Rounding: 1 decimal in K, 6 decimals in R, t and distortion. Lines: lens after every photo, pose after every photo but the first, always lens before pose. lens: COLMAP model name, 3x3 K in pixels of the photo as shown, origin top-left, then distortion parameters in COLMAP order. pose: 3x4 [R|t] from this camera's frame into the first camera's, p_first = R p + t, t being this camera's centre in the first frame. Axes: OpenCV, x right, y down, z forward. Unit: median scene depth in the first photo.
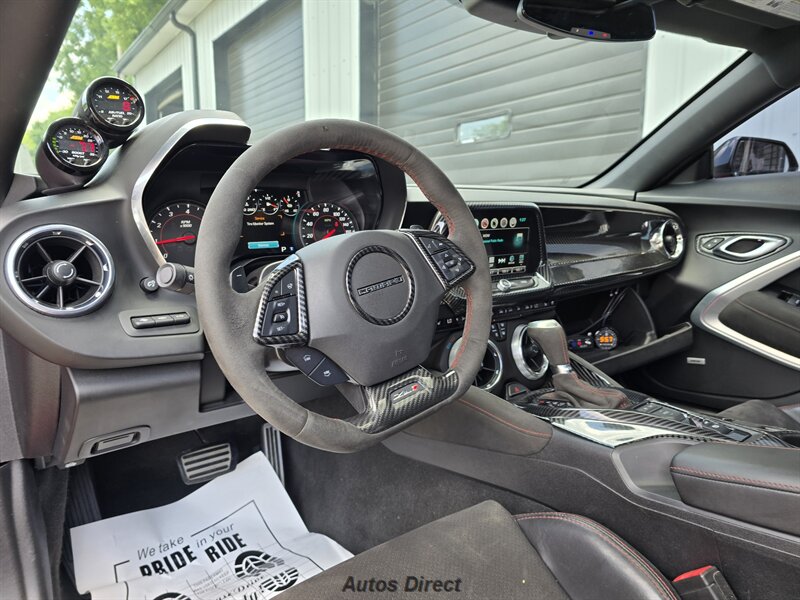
lens RADIAL K [[556.4, 0, 402.2], [0, 556.4, 299.1], [0, 0, 1]] dist [0.001790, -0.003282]
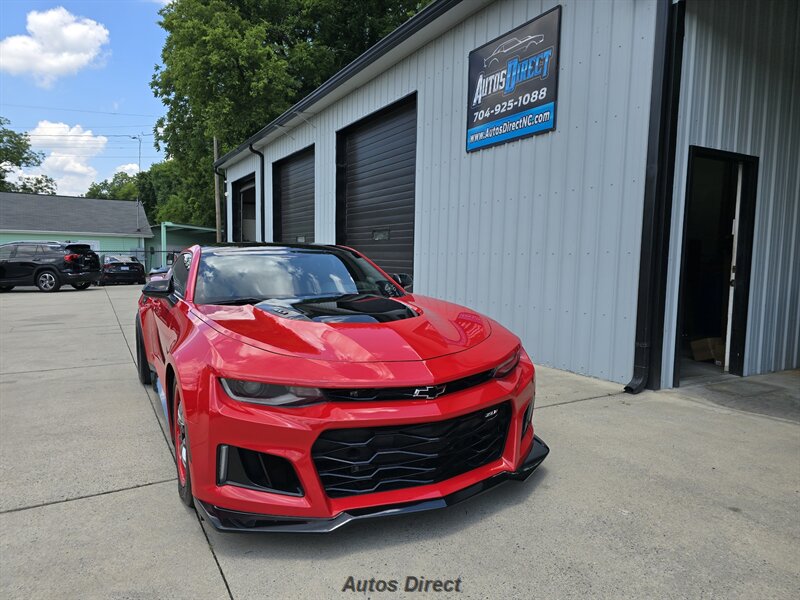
lens RADIAL K [[536.0, 0, 395.8], [0, 536.0, 302.7], [0, 0, 1]] dist [0.075093, -0.072323]
pose [[0.992145, 0.028400, -0.121824, 0.240077], [-0.035823, 0.997605, -0.059175, 0.042953], [0.119851, 0.063074, 0.990786, -0.544387]]
